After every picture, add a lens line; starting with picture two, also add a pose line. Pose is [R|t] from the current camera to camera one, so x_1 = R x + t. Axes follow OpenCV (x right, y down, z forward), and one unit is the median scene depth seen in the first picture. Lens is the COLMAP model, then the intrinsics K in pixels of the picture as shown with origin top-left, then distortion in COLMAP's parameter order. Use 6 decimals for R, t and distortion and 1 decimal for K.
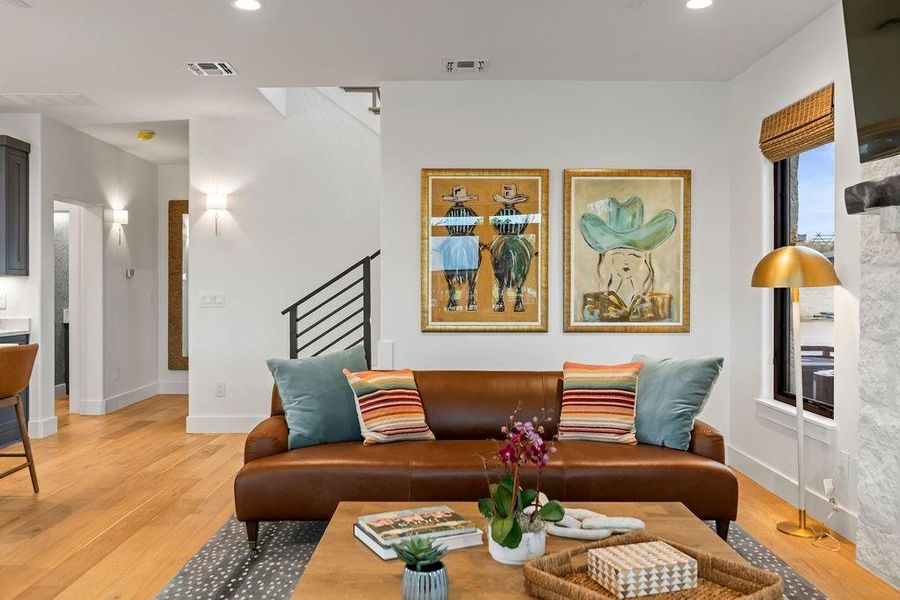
lens RADIAL K [[752.4, 0, 447.9], [0, 752.4, 291.4], [0, 0, 1]] dist [0.010014, 0.013919]
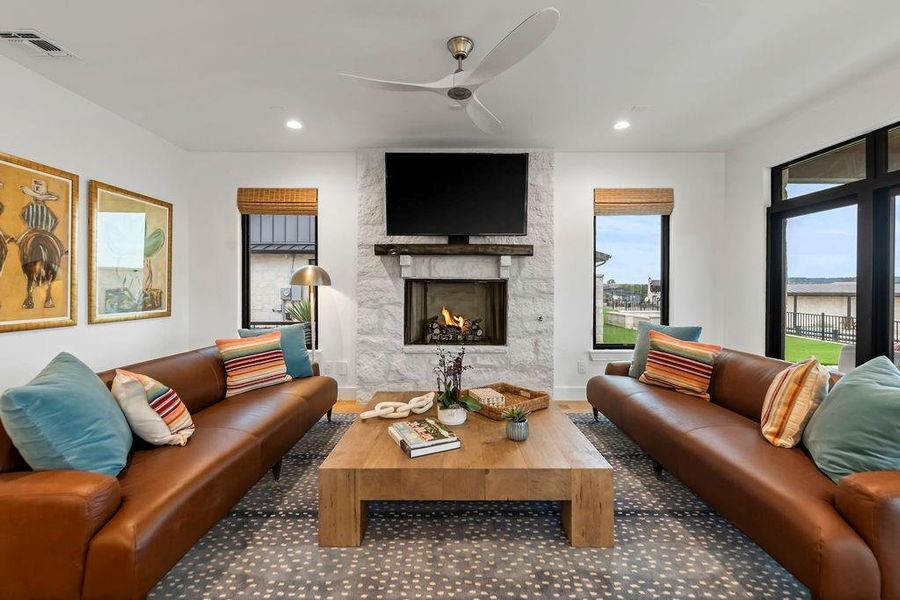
lens RADIAL K [[395.0, 0, 448.8], [0, 395.0, 292.5], [0, 0, 1]] dist [-0.005536, 0.000320]
pose [[0.013453, -0.011197, 0.999847, -0.429729], [0.001171, 0.999937, 0.011183, 0.001299], [-0.999909, 0.001020, 0.013465, 0.454664]]
